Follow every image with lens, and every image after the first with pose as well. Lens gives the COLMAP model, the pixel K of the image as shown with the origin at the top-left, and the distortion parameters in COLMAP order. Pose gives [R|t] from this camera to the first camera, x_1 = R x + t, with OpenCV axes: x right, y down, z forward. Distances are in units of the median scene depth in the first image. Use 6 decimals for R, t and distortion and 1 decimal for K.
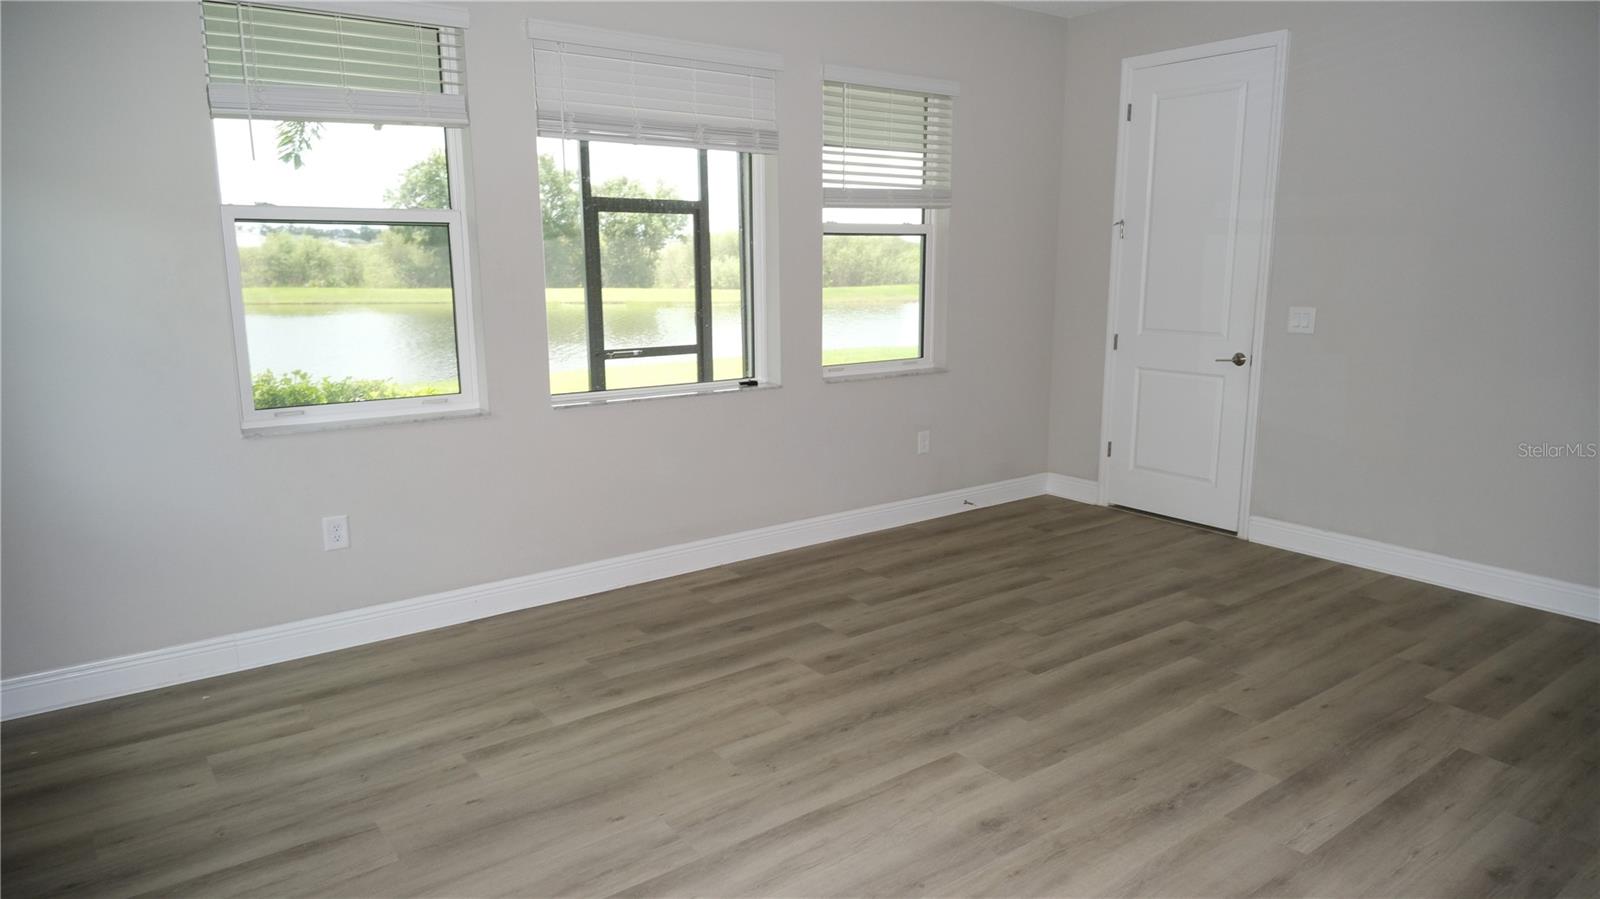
lens RADIAL K [[1007.1, 0, 811.6], [0, 1007.1, 450.3], [0, 0, 1]] dist [0.070319, -0.103092]
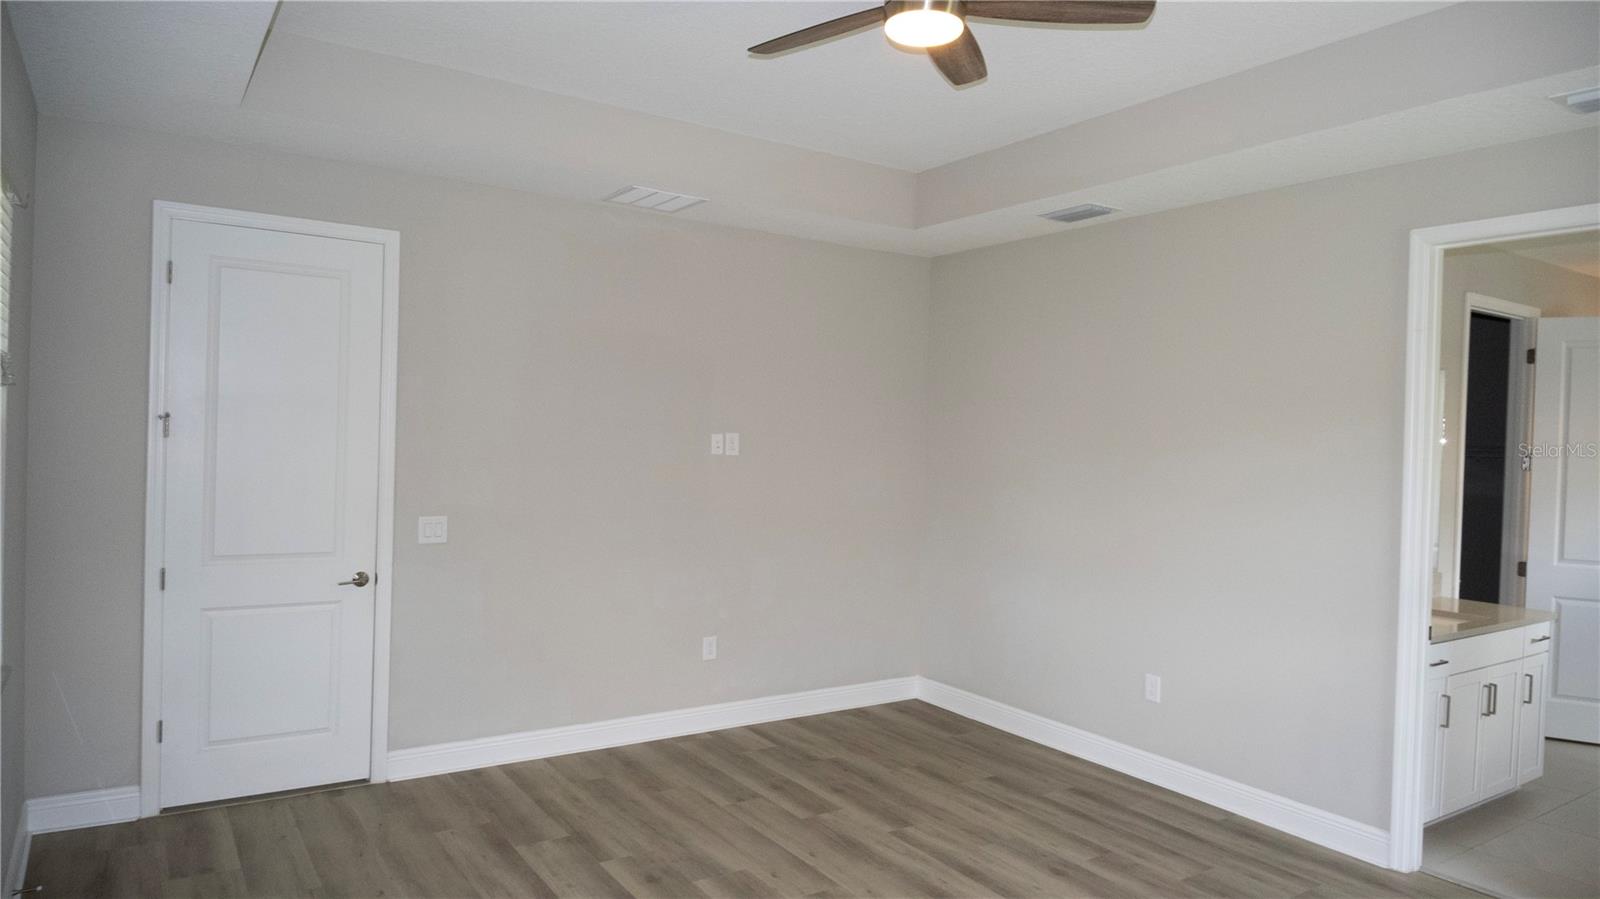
lens RADIAL K [[1007.1, 0, 811.6], [0, 1007.1, 450.3], [0, 0, 1]] dist [0.070319, -0.103092]
pose [[0.057123, -0.008111, 0.998334, -0.518683], [0.160535, 0.987029, -0.001167, -0.163554], [-0.985376, 0.160334, 0.057684, 0.662096]]
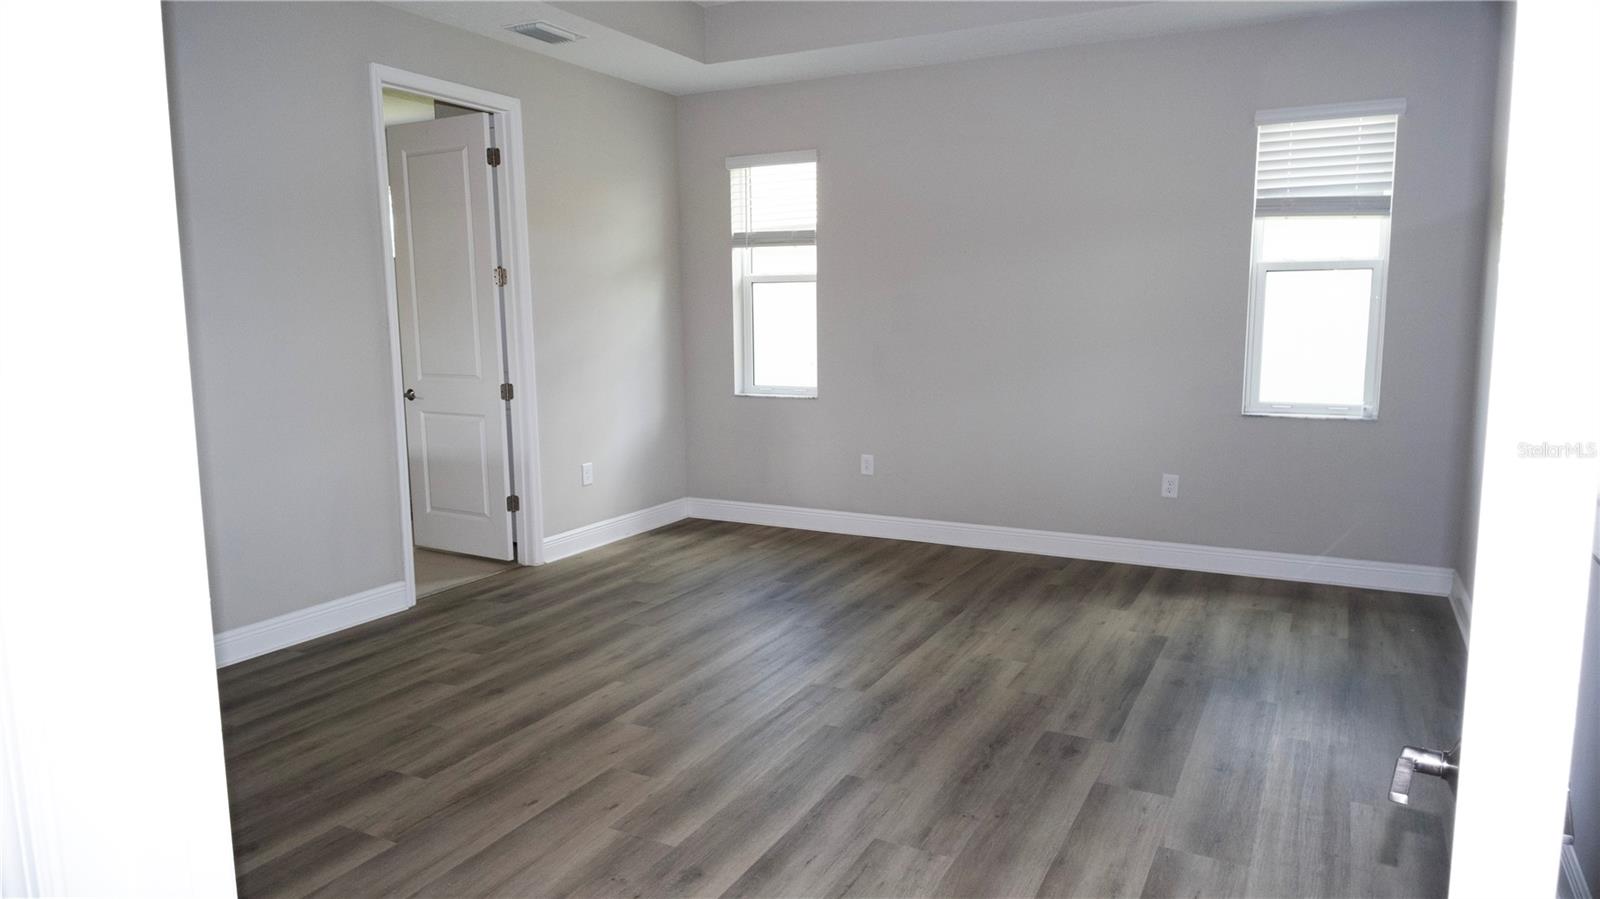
lens RADIAL K [[1007.1, 0, 811.6], [0, 1007.1, 450.3], [0, 0, 1]] dist [0.070319, -0.103092]
pose [[-0.901826, 0.069302, -0.426507, 0.494034], [-0.071229, 0.949709, 0.304926, -0.246967], [0.426189, 0.305370, -0.851535, 1.354538]]
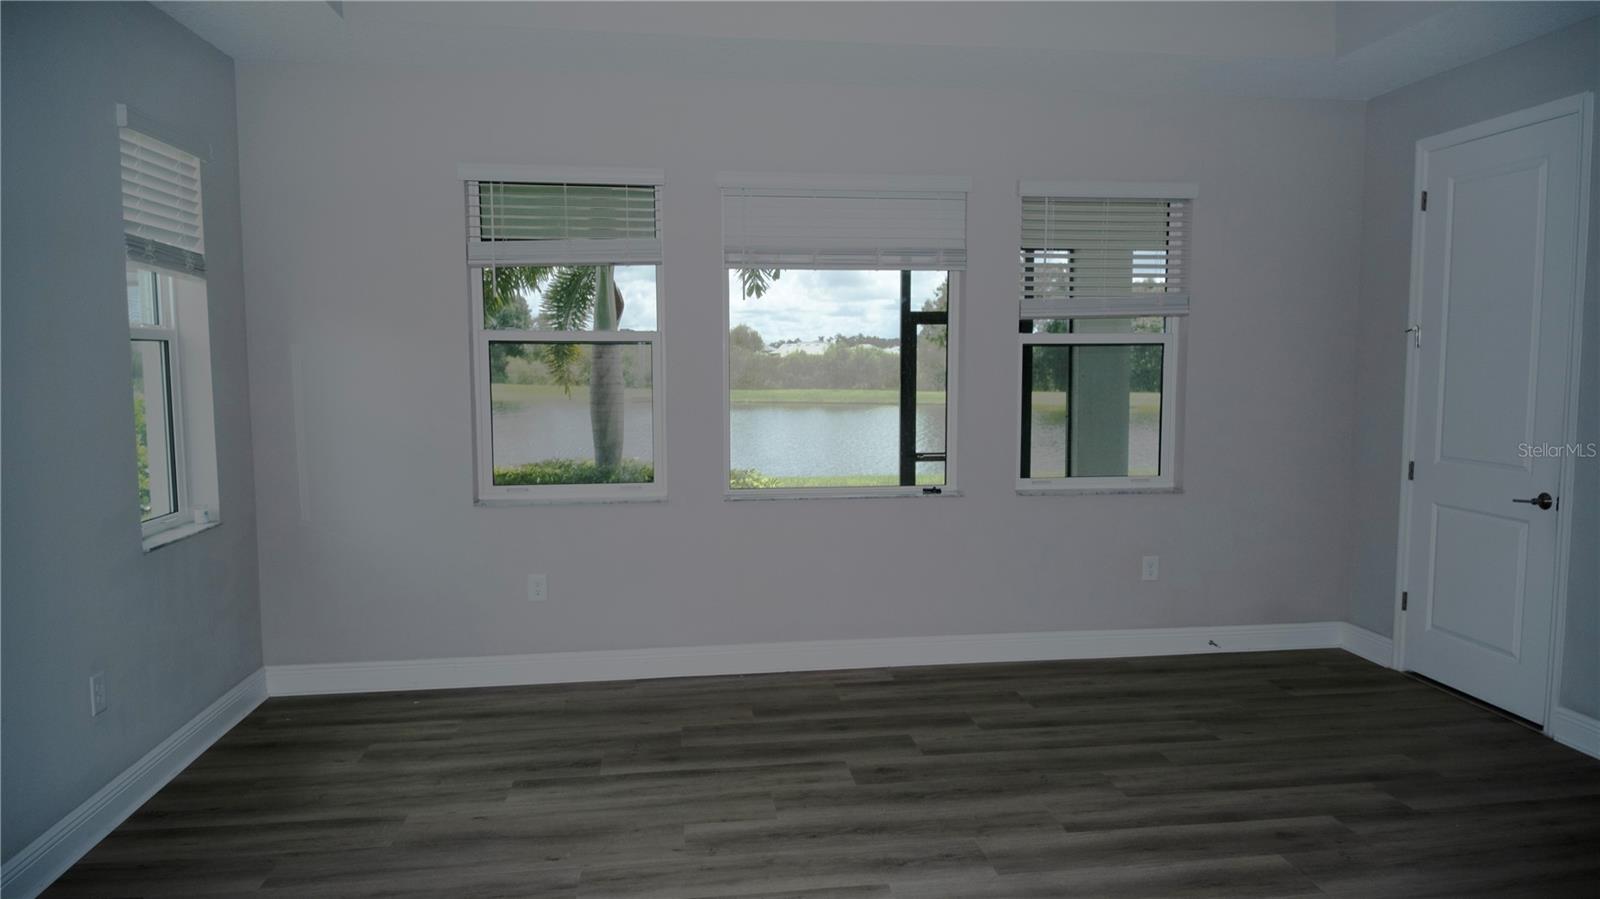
lens RADIAL K [[1007.1, 0, 811.6], [0, 1007.1, 450.3], [0, 0, 1]] dist [0.070319, -0.103092]
pose [[0.872137, 0.044121, -0.487268, 0.371127], [-0.093023, 0.992712, -0.076610, -0.019736], [0.480337, 0.112141, 0.869886, 0.059285]]
